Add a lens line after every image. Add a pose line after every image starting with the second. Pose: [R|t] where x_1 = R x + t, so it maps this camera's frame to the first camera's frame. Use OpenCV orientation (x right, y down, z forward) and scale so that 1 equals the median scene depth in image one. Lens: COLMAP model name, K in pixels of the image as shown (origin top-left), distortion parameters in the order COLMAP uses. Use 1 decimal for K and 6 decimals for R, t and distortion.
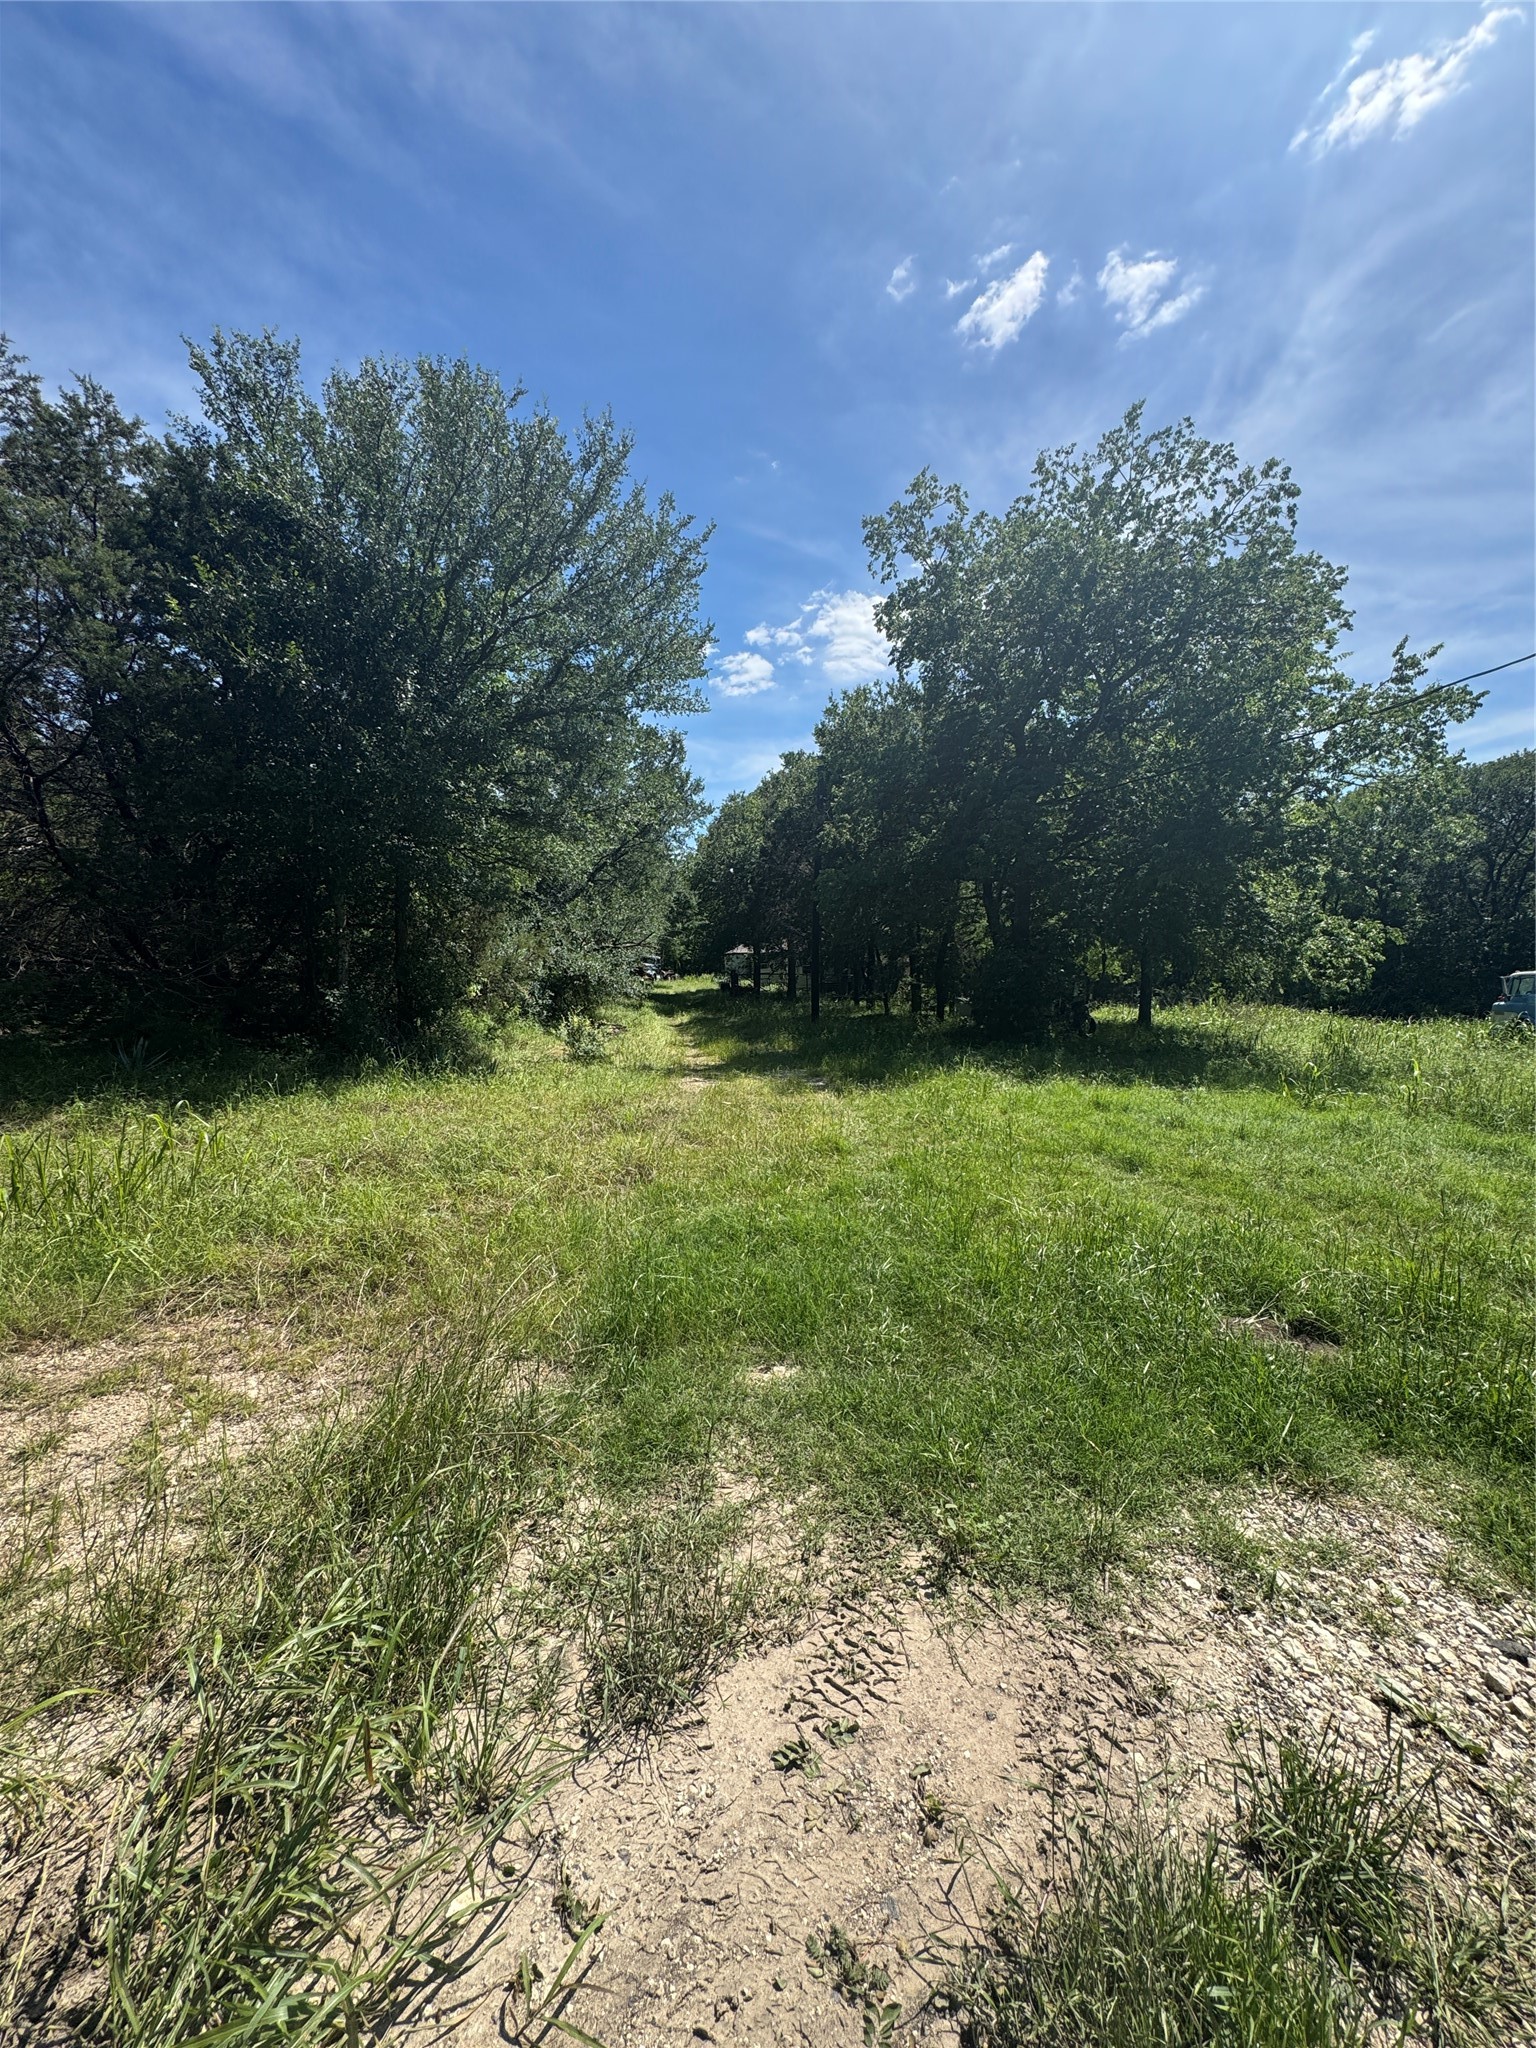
lens RADIAL K [[822.7, 0, 762.2], [0, 822.7, 1027.5], [0, 0, 1]] dist [-0.001148, 0.000264]
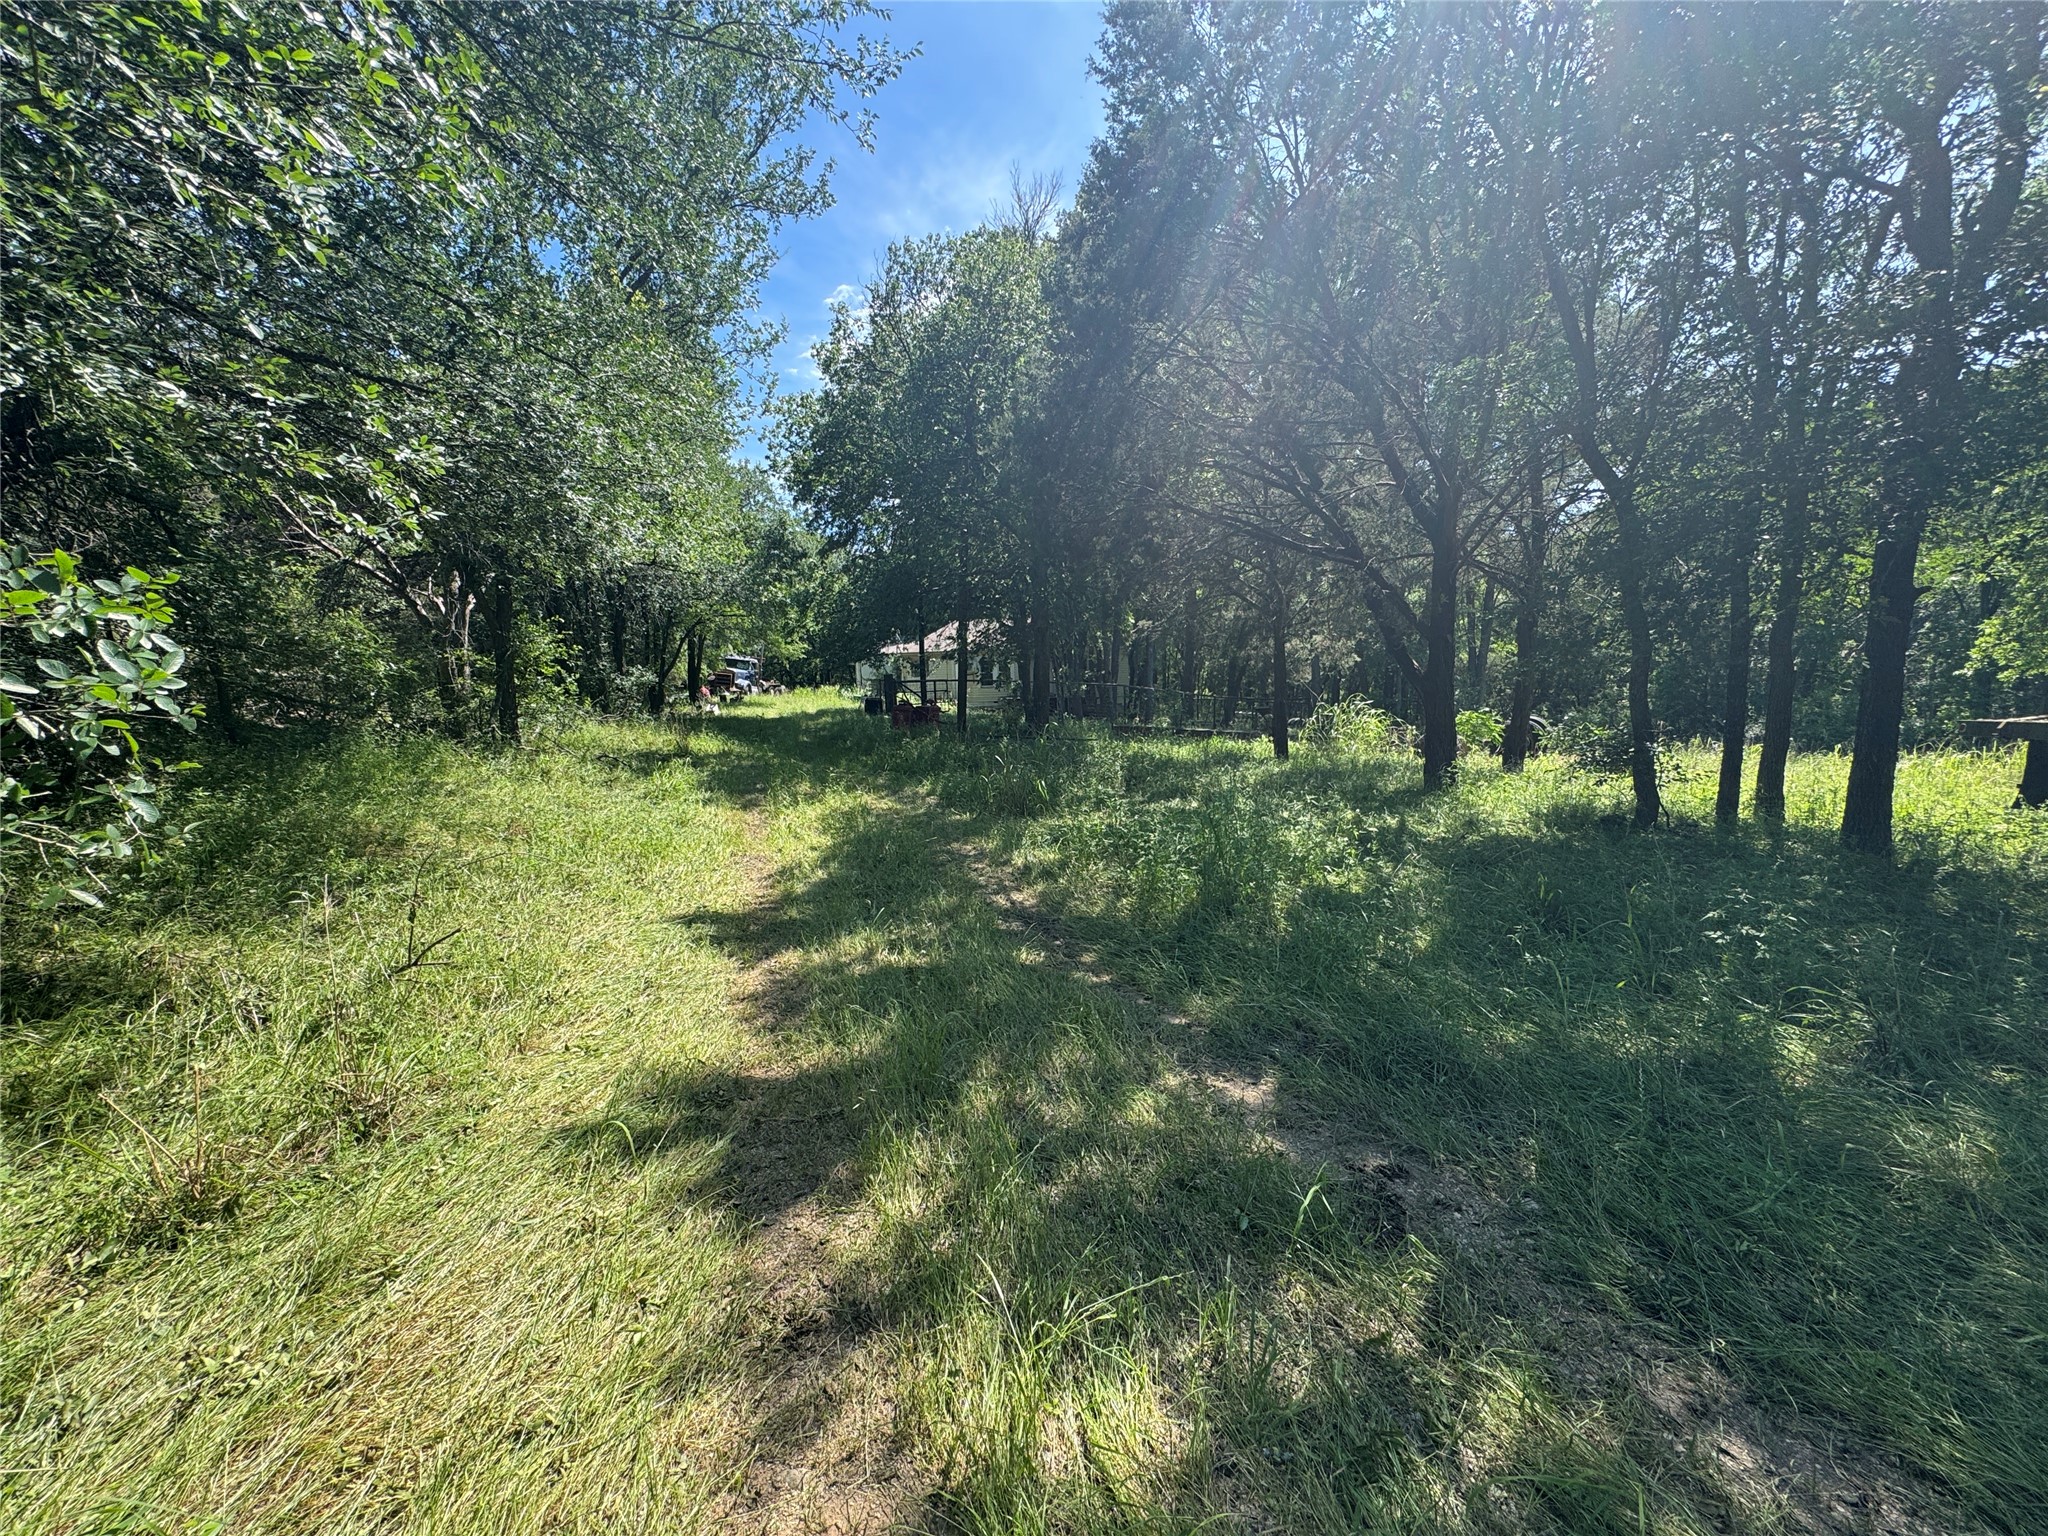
lens RADIAL K [[822.7, 0, 1030.8], [0, 822.7, 773.6], [0, 0, 1]] dist [-0.001148, 0.000264]
pose [[0.982892, -0.012247, 0.183774, -0.248294], [0.006101, 0.999404, 0.033969, -0.124105], [-0.184081, -0.032266, 0.982381, 2.536030]]
